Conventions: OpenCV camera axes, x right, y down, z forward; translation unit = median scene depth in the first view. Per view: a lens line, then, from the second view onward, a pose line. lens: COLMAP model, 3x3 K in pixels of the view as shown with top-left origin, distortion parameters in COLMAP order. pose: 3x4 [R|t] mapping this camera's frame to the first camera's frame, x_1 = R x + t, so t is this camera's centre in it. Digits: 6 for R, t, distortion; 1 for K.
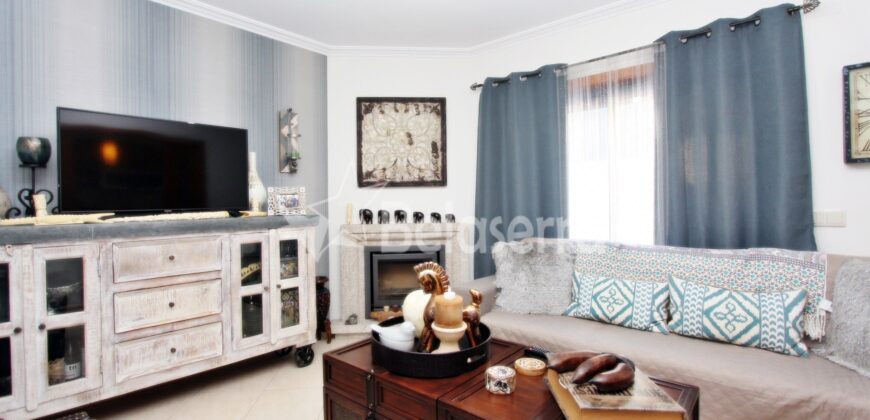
lens RADIAL K [[402.1, 0, 438.5], [0, 402.1, 205.7], [0, 0, 1]] dist [-0.014160, 0.000917]
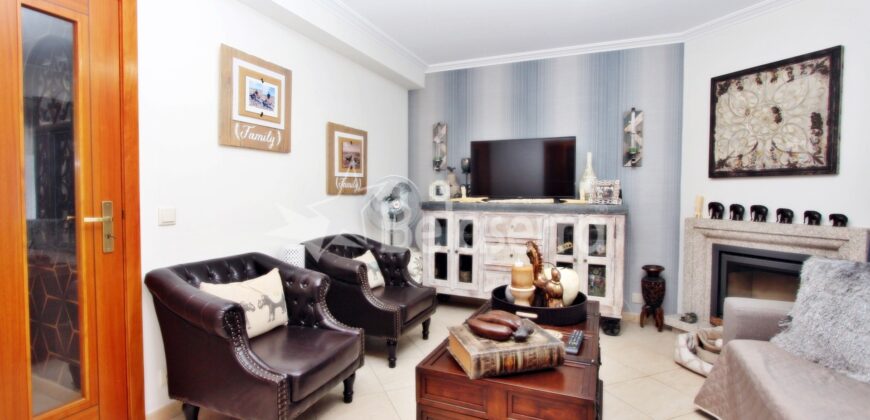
lens RADIAL K [[402.1, 0, 430.8], [0, 402.1, 209.3], [0, 0, 1]] dist [-0.014160, 0.000917]
pose [[0.297762, 0.056991, -0.952938, 0.478095], [-0.018861, 0.998373, 0.053815, -0.011788], [0.954454, 0.001949, 0.298352, 0.128300]]
